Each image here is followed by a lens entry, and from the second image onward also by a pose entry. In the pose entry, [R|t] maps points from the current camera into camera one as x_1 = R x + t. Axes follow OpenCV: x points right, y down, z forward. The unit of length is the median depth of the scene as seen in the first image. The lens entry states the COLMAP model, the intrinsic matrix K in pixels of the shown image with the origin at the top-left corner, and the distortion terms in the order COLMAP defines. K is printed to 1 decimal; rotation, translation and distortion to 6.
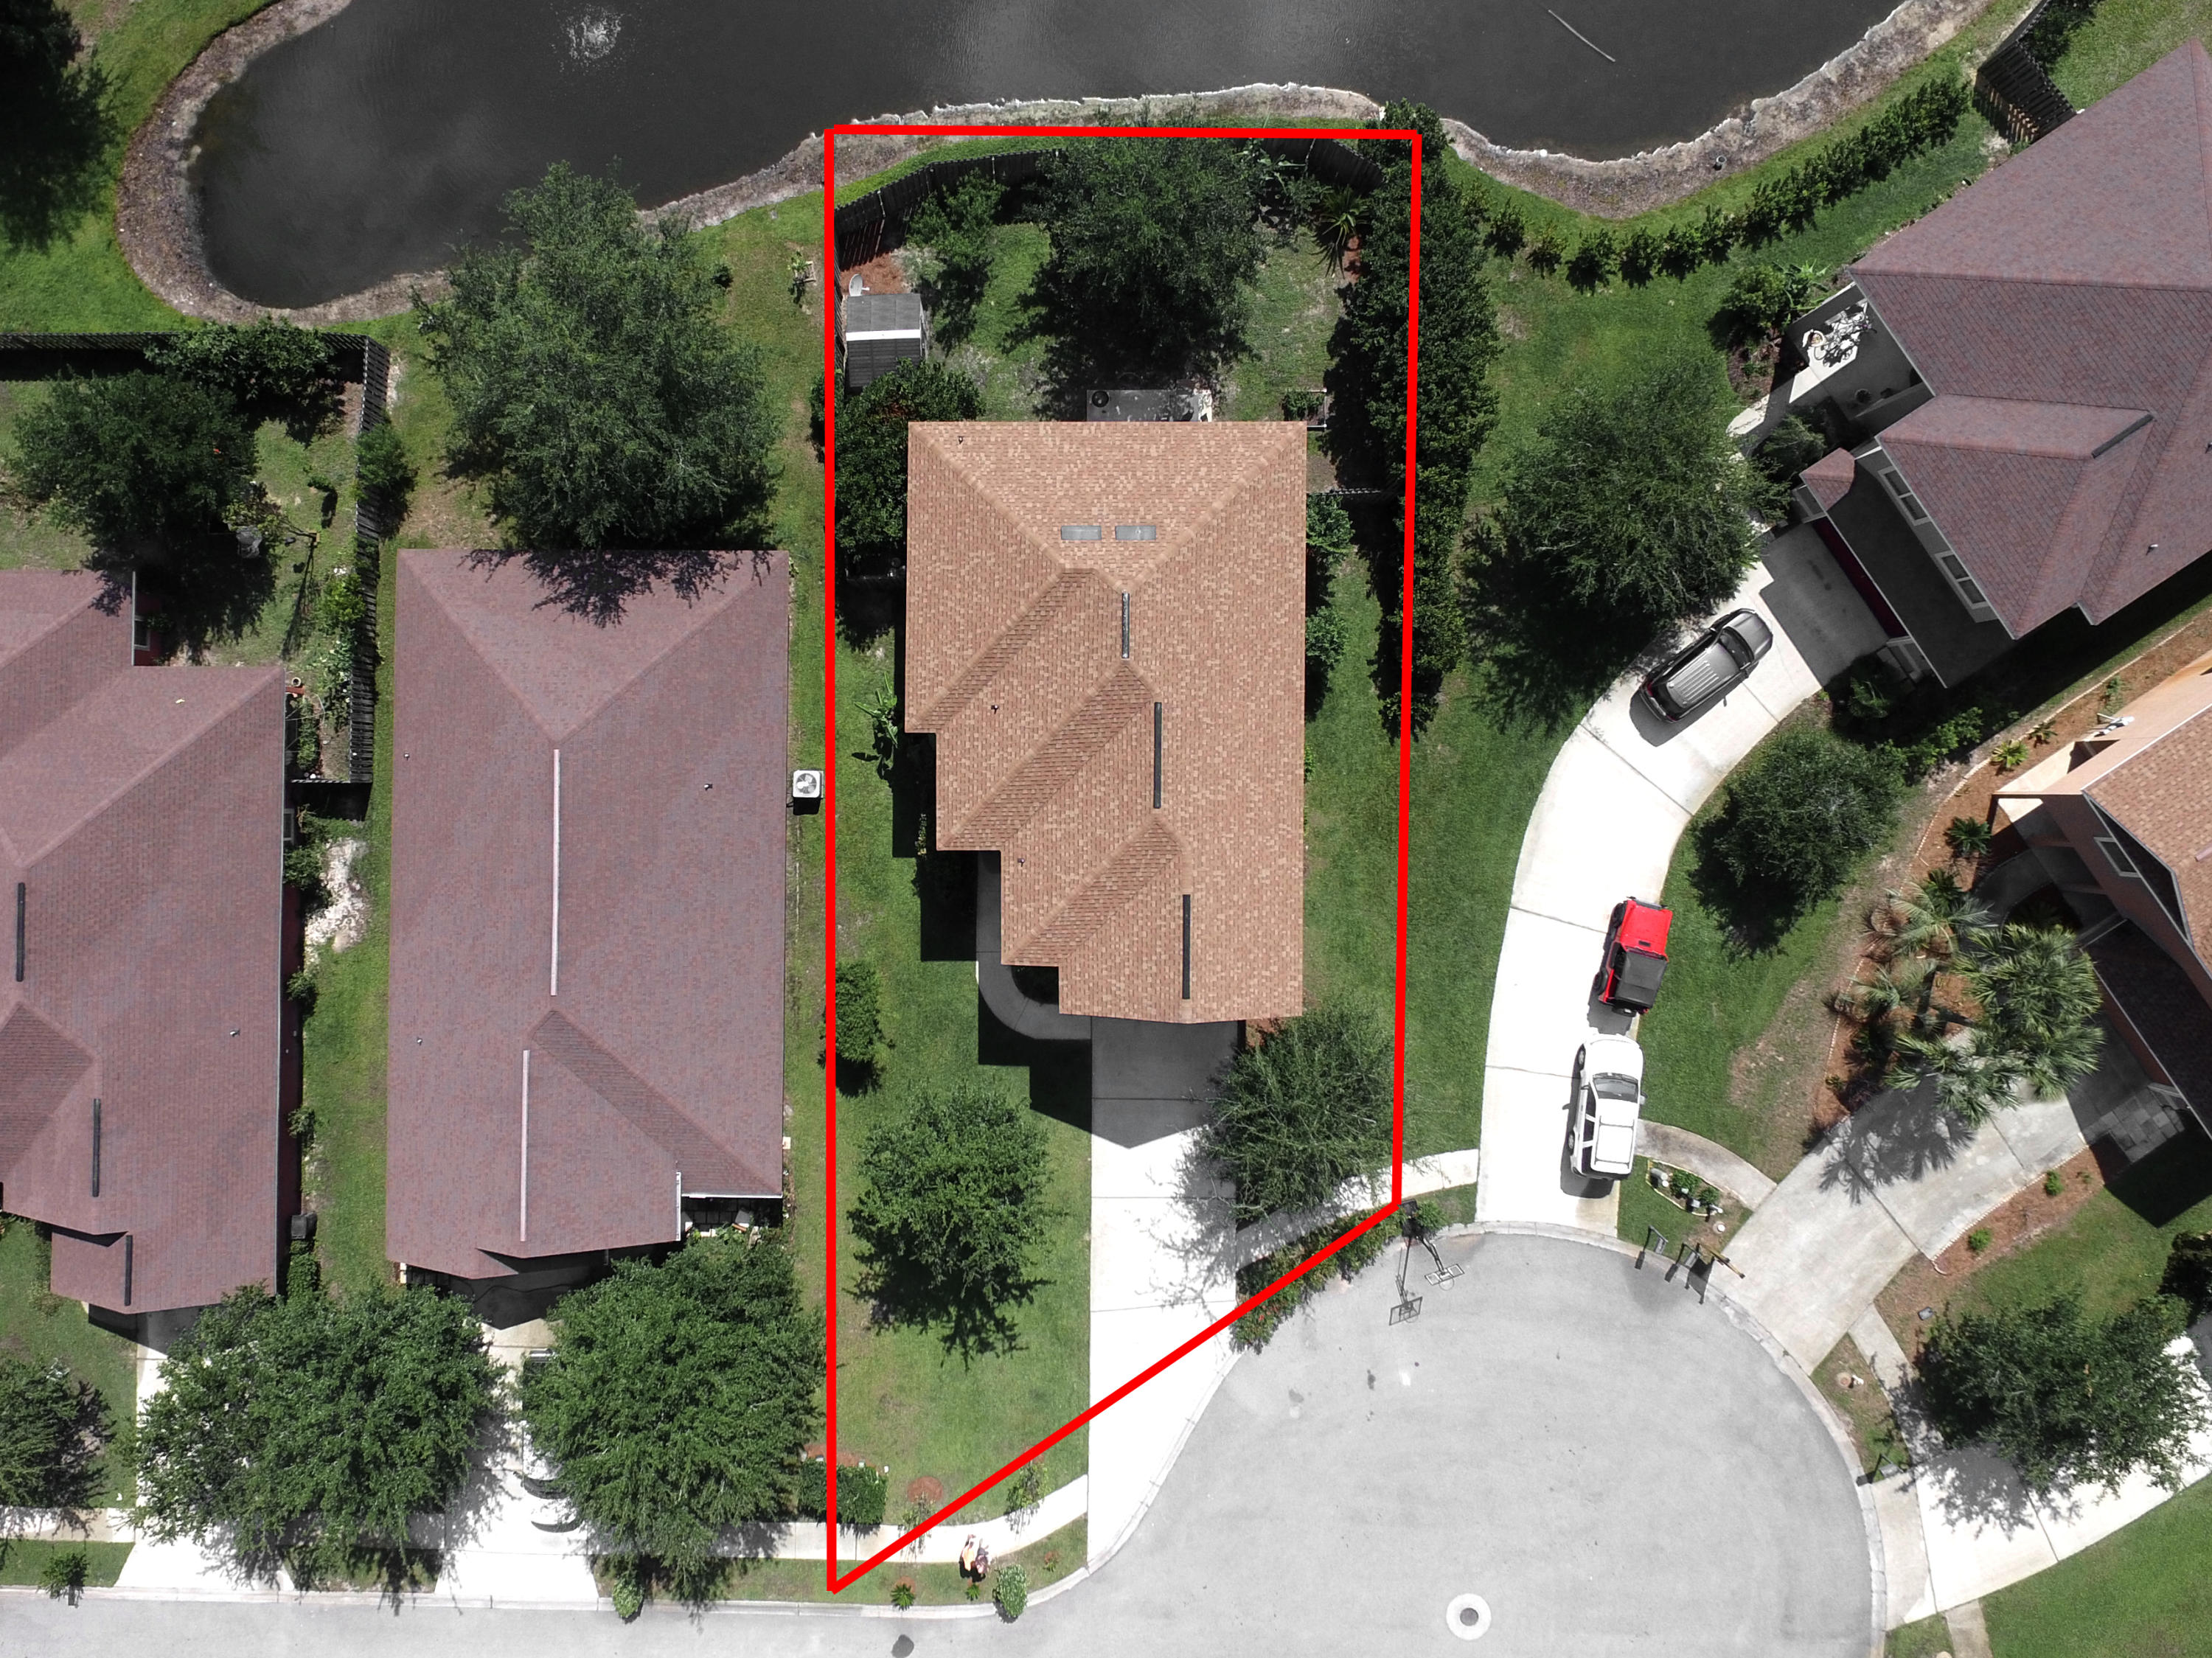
lens RADIAL K [[1304.3, 0, 979.5], [0, 1304.3, 830.4], [0, 0, 1]] dist [-0.018670, 0.005743]
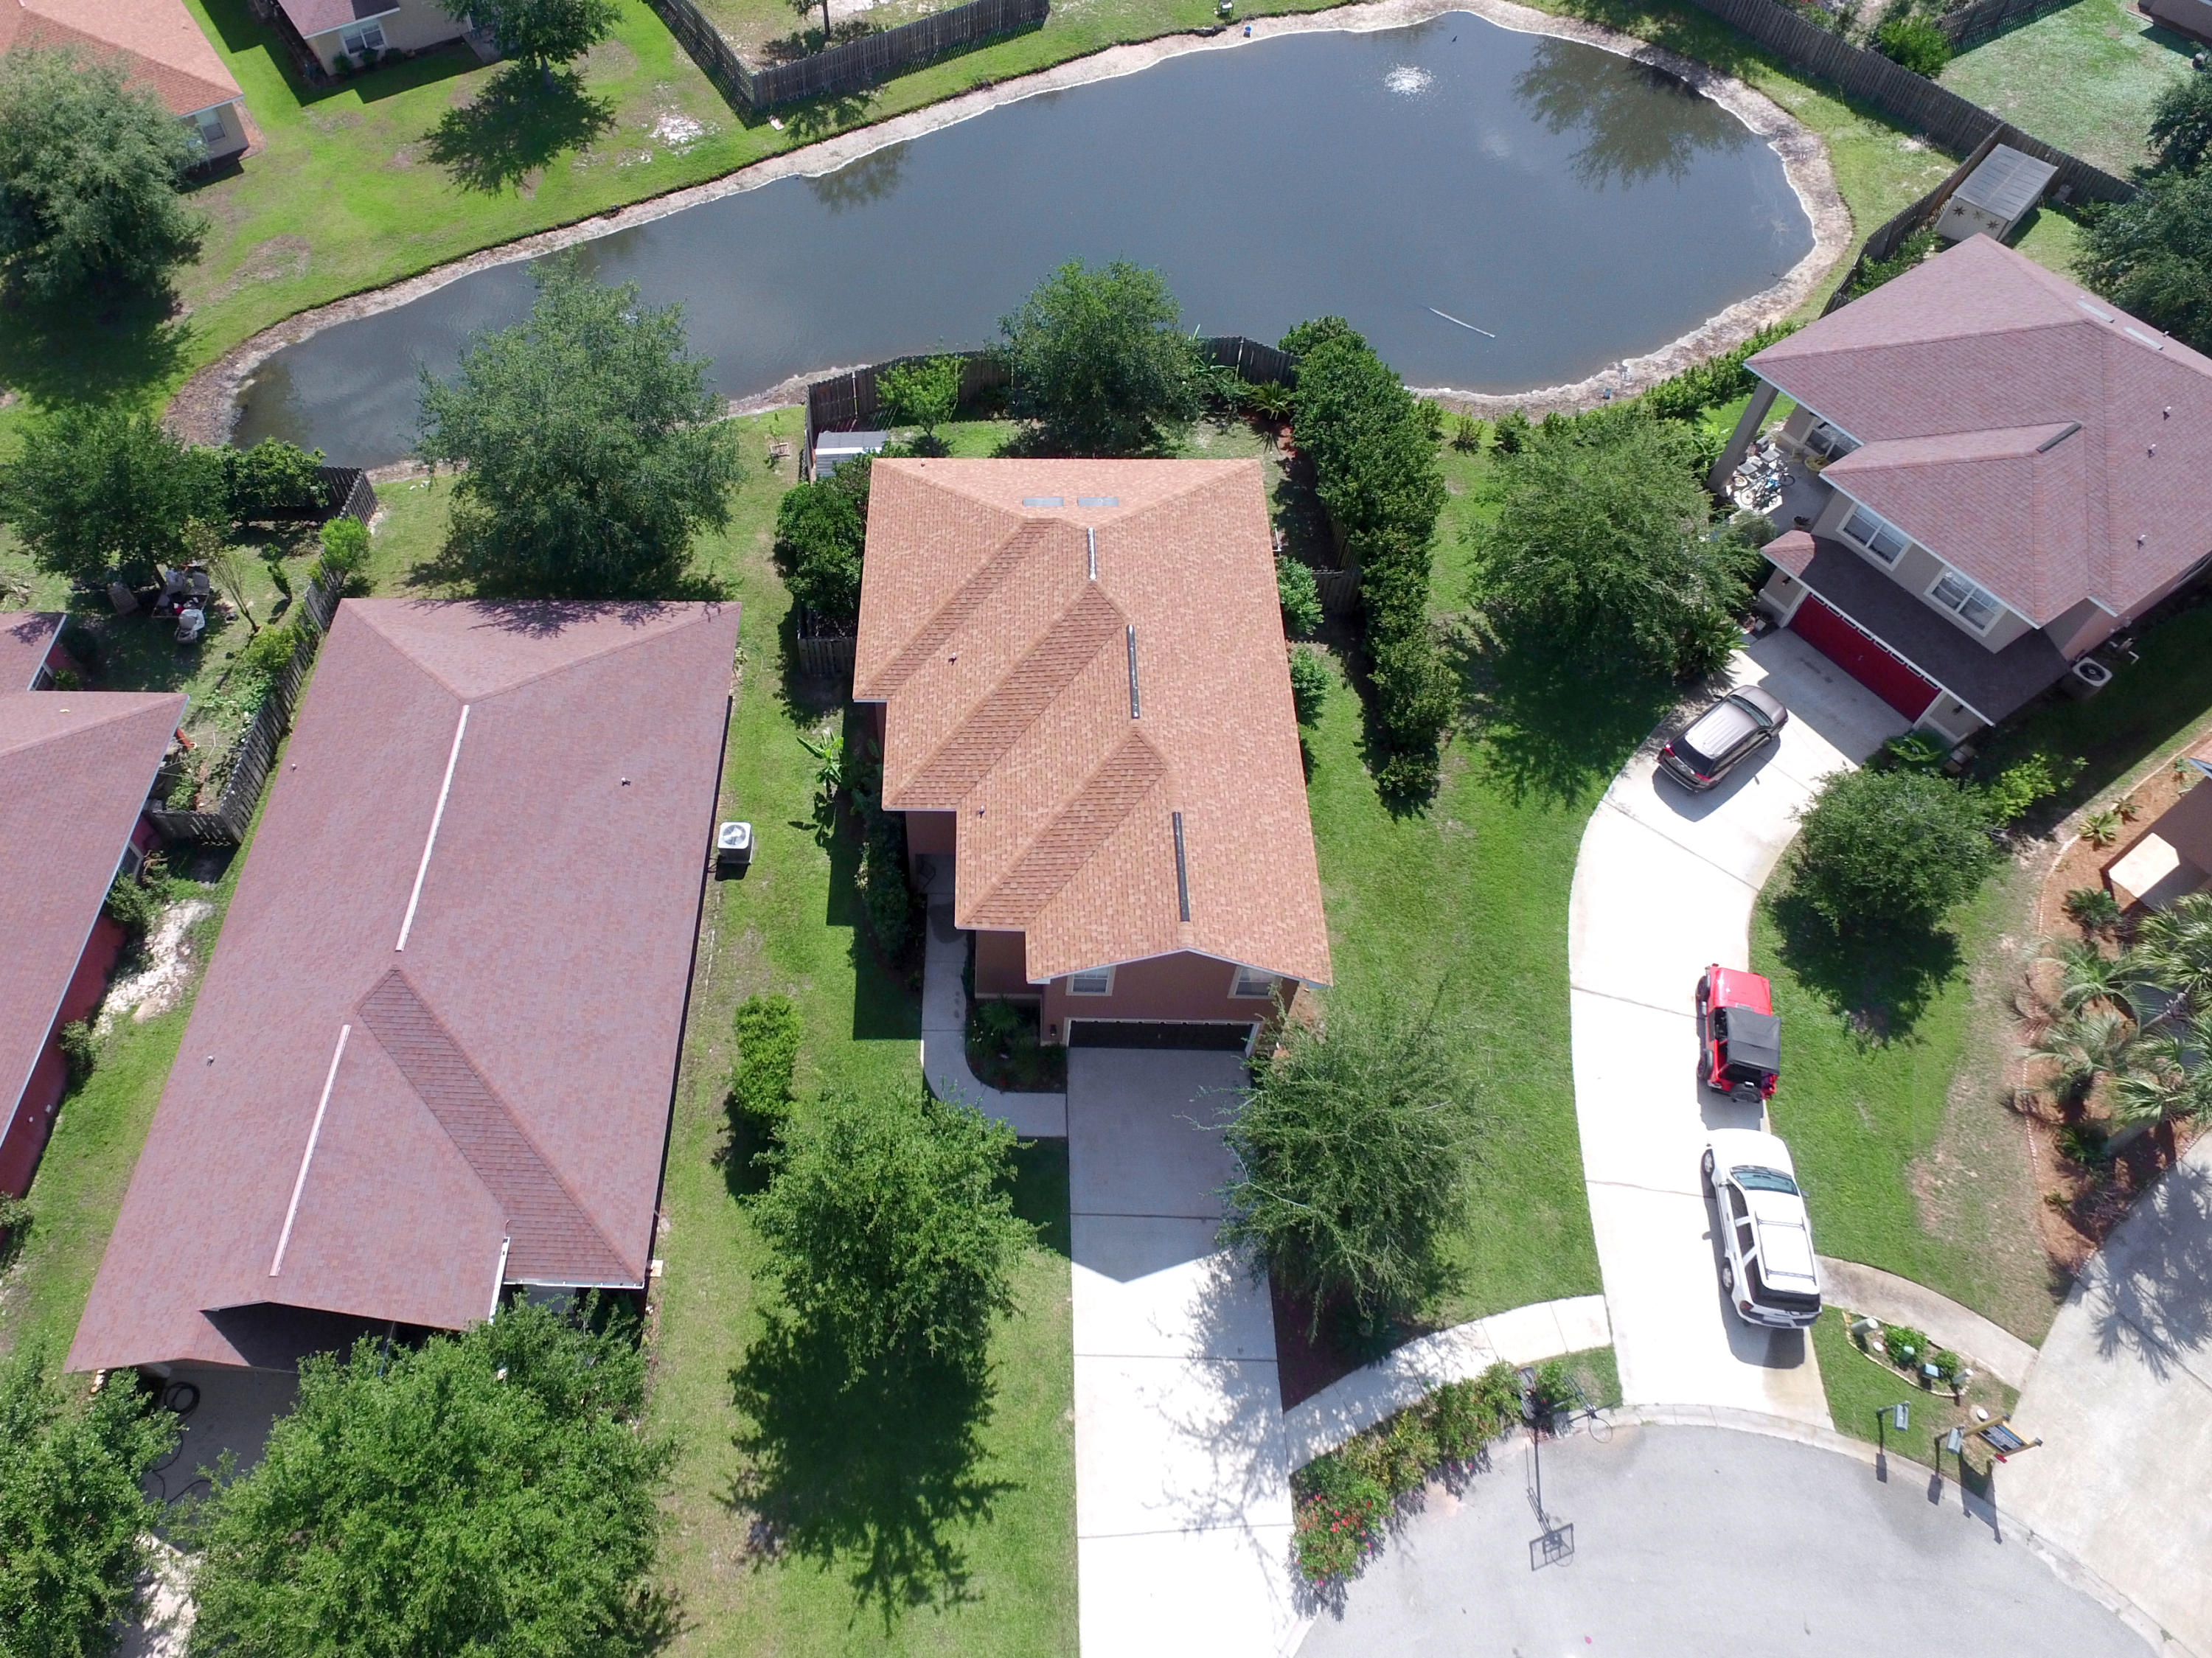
lens RADIAL K [[1376.3, 0, 920.5], [0, 1376.3, 735.0], [0, 0, 1]] dist [-0.021183, 0.012086]
pose [[0.999558, 0.027545, -0.011214, 0.001348], [-0.029151, 0.832791, -0.552819, 0.418426], [-0.005889, 0.552902, 0.833226, 0.189553]]
